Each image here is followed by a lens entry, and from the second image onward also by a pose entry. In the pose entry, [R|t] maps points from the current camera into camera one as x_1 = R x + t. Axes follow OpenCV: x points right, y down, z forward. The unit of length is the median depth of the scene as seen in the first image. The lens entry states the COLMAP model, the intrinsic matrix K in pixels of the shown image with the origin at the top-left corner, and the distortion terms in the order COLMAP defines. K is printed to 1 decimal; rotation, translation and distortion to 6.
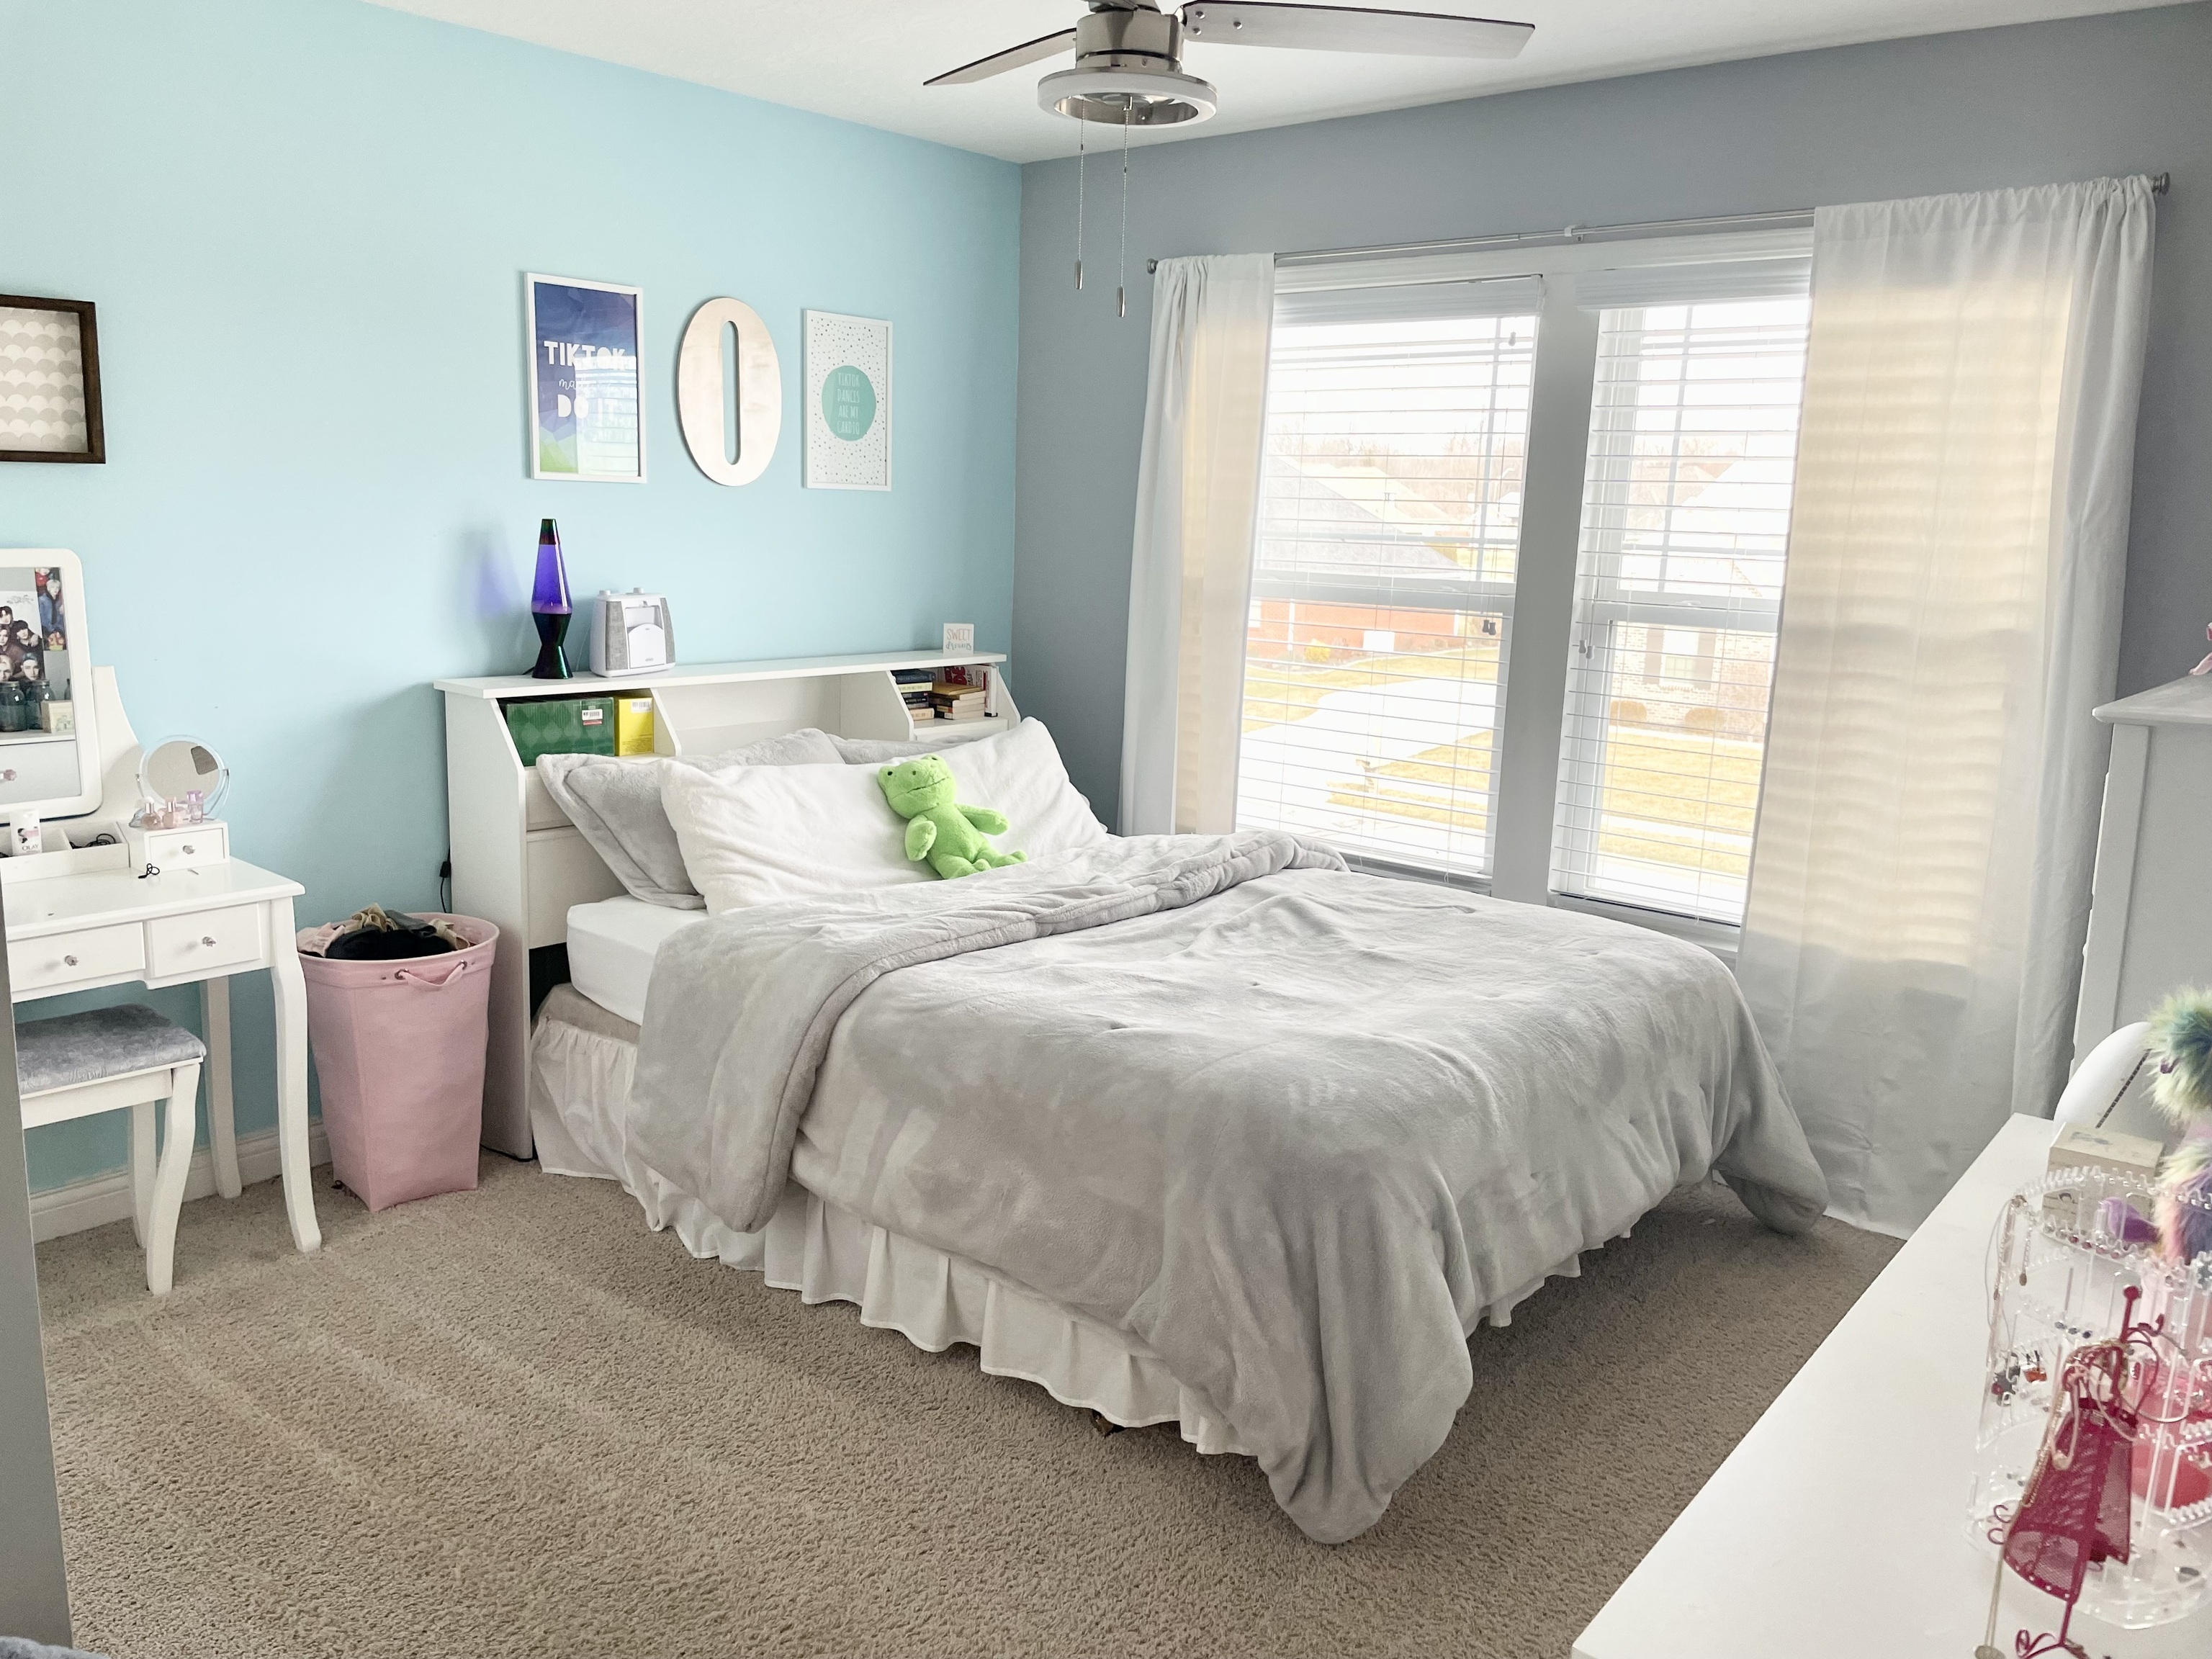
lens RADIAL K [[1675.4, 0, 1099.8], [0, 1675.4, 815.8], [0, 0, 1]] dist [0.082862, -0.104985]
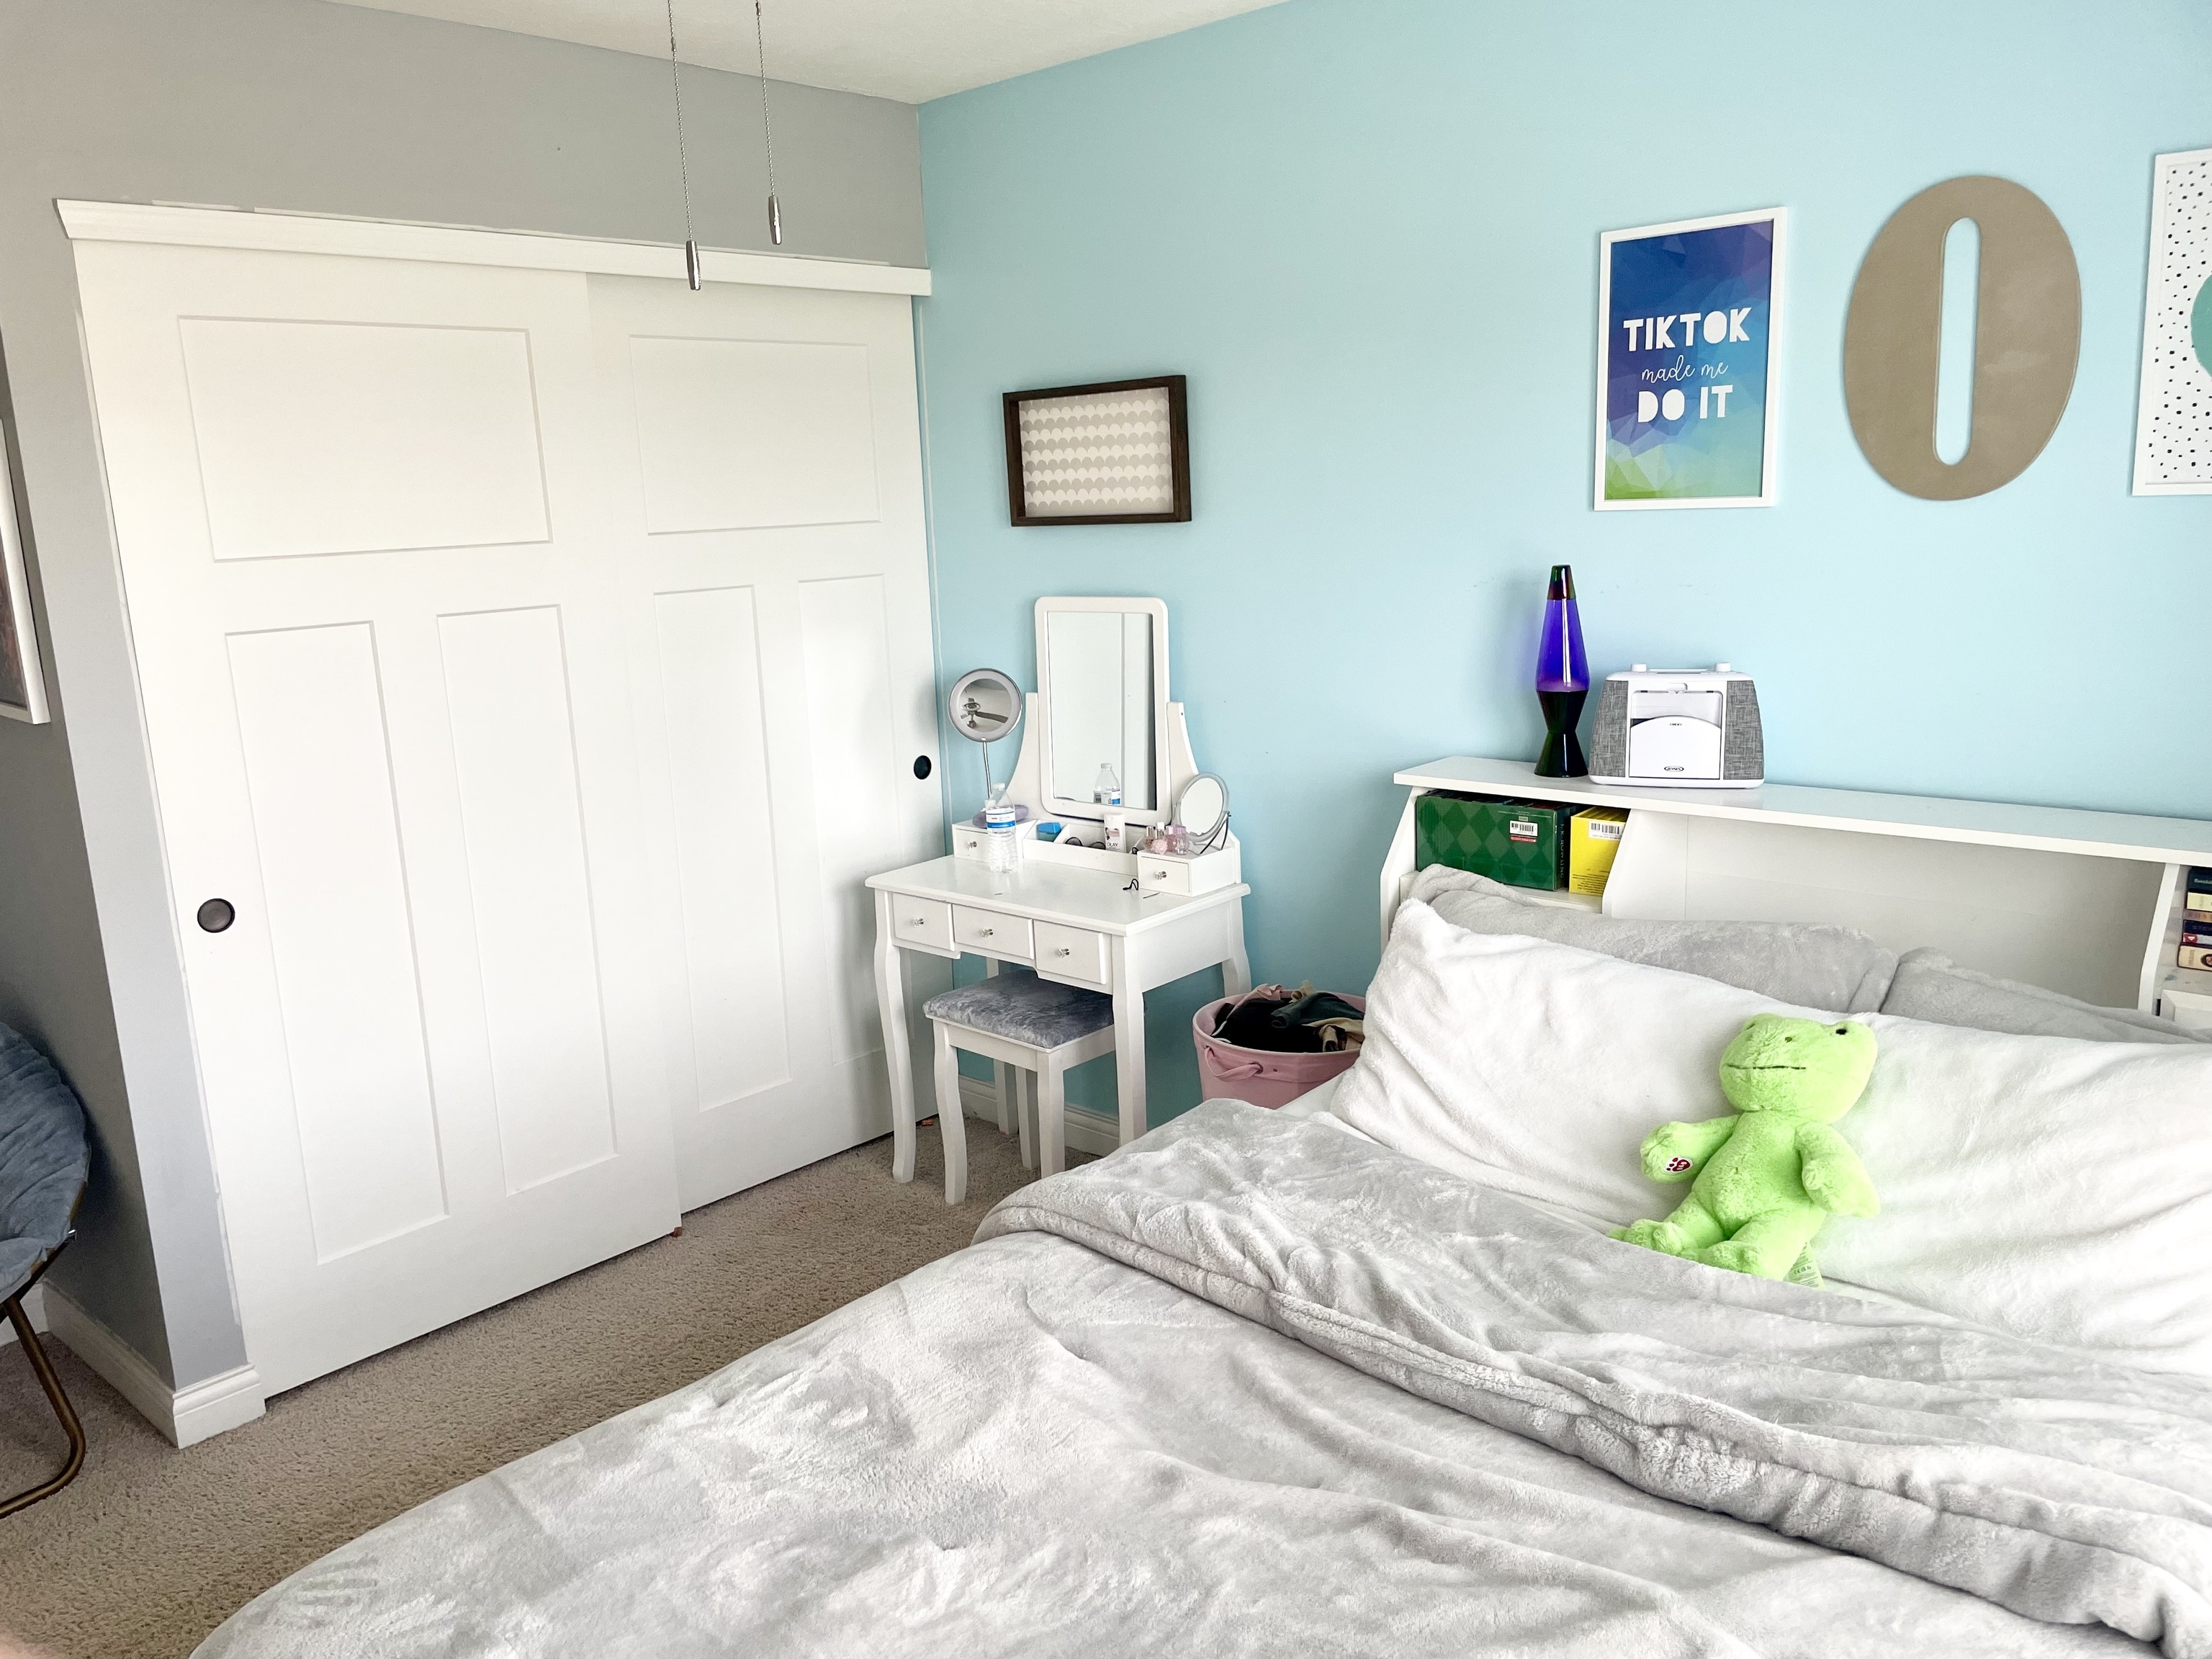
lens RADIAL K [[1675.4, 0, 1098.1], [0, 1675.4, 841.6], [0, 0, 1]] dist [0.082862, -0.104985]
pose [[-0.039204, 0.178915, -0.983083, 0.448526], [-0.146848, 0.972126, 0.182777, -0.165039], [0.988382, 0.151530, -0.011838, 0.833053]]
